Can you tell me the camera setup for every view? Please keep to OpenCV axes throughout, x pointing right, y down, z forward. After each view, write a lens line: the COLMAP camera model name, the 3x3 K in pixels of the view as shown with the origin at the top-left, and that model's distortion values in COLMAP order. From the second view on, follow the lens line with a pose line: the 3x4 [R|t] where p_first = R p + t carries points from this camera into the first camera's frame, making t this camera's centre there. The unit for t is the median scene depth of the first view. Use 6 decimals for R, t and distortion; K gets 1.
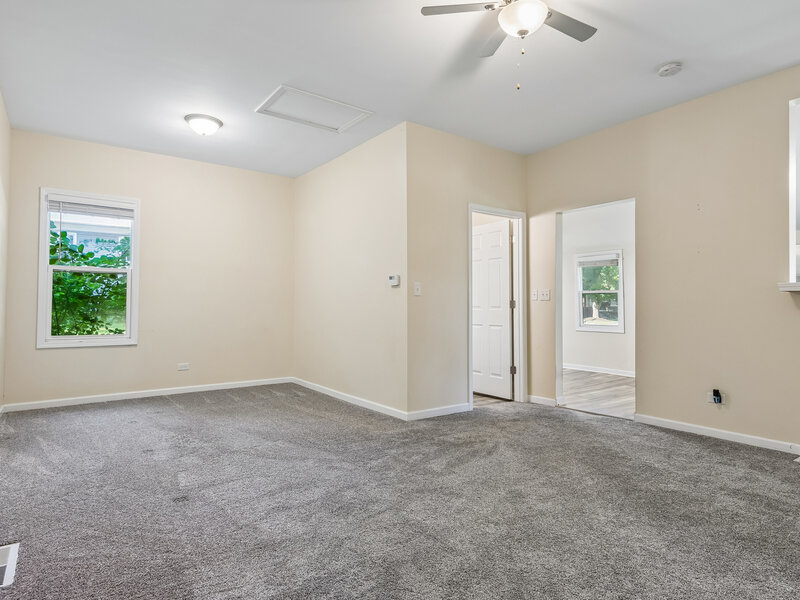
lens RADIAL K [[466.9, 0, 403.5], [0, 466.9, 311.0], [0, 0, 1]] dist [-0.001062, -0.000870]
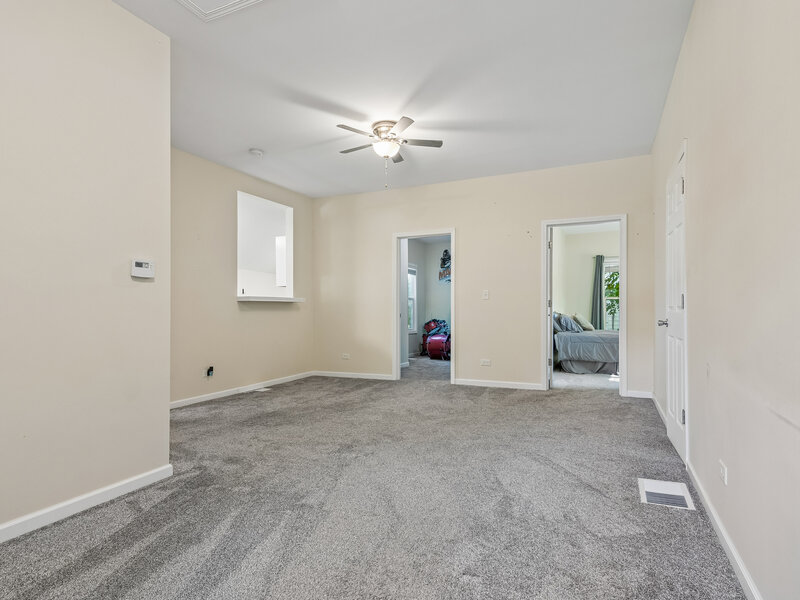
lens RADIAL K [[466.9, 0, 403.5], [0, 466.9, 311.0], [0, 0, 1]] dist [-0.001062, -0.000870]
pose [[-0.496709, -0.002322, 0.867914, -0.925184], [0.014284, 0.999839, 0.010850, -0.013241], [-0.867799, 0.017786, -0.496596, 1.256518]]
